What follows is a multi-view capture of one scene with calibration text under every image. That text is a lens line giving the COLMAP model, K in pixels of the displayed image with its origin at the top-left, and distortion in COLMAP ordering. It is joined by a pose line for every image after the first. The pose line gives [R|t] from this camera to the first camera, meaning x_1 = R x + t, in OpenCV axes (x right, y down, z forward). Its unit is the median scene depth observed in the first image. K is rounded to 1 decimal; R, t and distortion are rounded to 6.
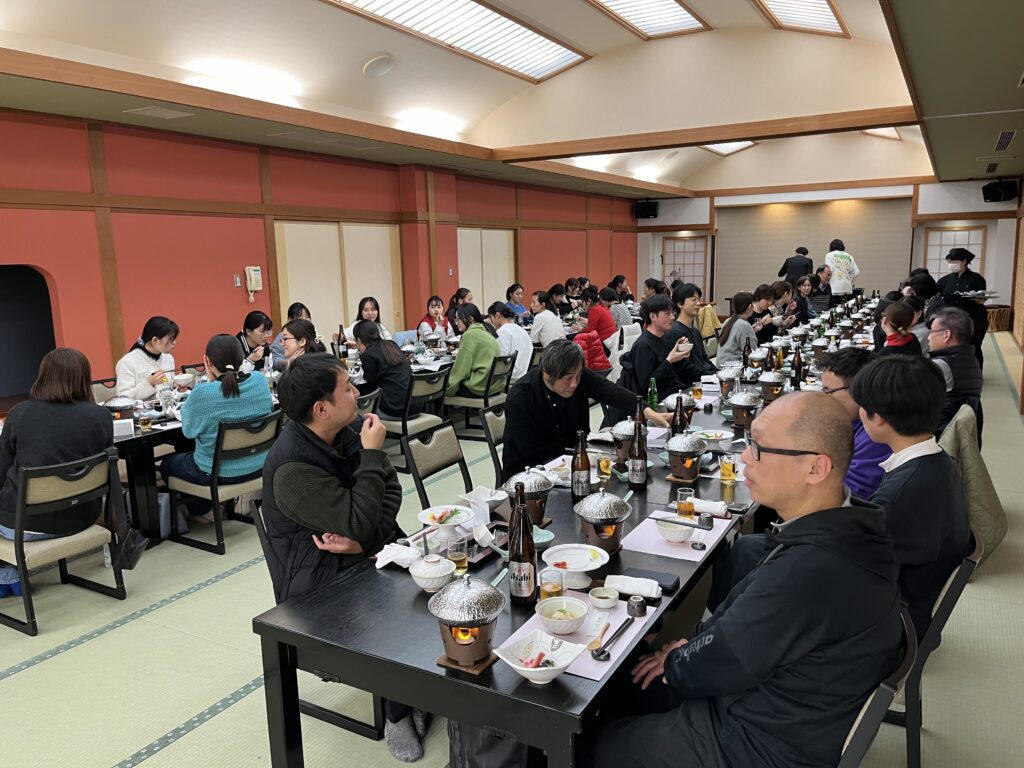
lens RADIAL K [[778.2, 0, 522.7], [0, 778.2, 379.3], [0, 0, 1]] dist [0.084800, -0.126586]
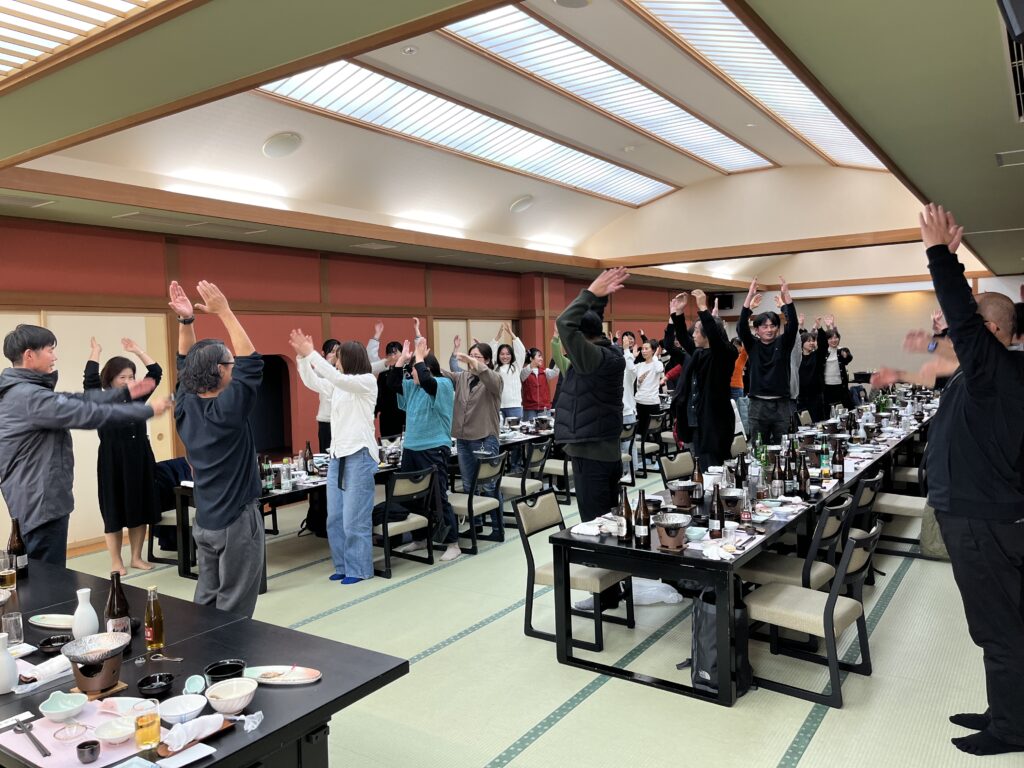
lens RADIAL K [[774.9, 0, 512.0], [0, 774.9, 384.0], [0, 0, 1]] dist [0.056350, -0.066829]
pose [[0.995050, -0.001783, -0.099360, -0.047157], [-0.008605, 0.994537, -0.104026, 0.025820], [0.099003, 0.104366, 0.989599, -0.178372]]
